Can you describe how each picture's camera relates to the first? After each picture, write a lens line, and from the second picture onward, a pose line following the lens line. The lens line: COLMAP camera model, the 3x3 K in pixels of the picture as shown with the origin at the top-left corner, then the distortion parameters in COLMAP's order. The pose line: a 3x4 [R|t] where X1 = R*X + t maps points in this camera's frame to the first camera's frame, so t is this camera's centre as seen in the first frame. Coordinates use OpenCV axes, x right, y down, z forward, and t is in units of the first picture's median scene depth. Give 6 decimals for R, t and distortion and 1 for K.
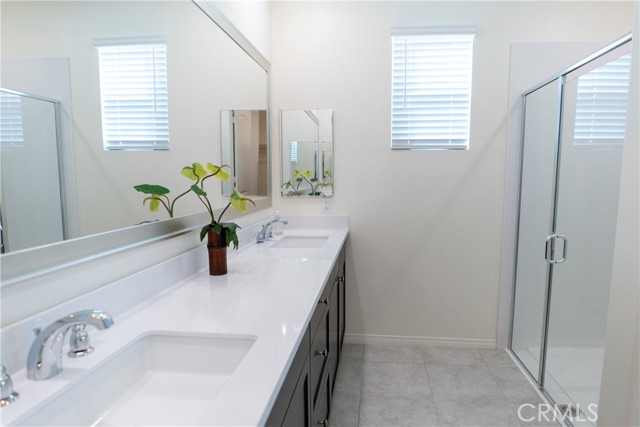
lens RADIAL K [[385.7, 0, 320.0], [0, 385.7, 213.5], [0, 0, 1]] dist [-0.000541, -0.037360]
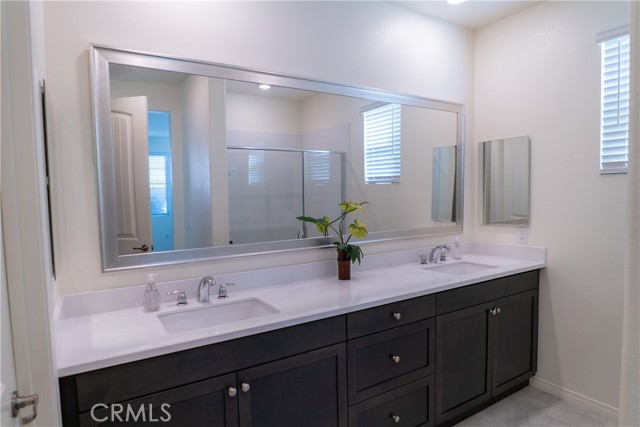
lens RADIAL K [[374.7, 0, 321.1], [0, 374.7, 204.7], [0, 0, 1]] dist [-0.001353, -0.000292]
pose [[0.622611, 0.012817, -0.782426, 0.423296], [-0.056780, 0.997970, -0.028835, -0.041408], [0.780469, 0.062379, 0.622075, 0.023262]]
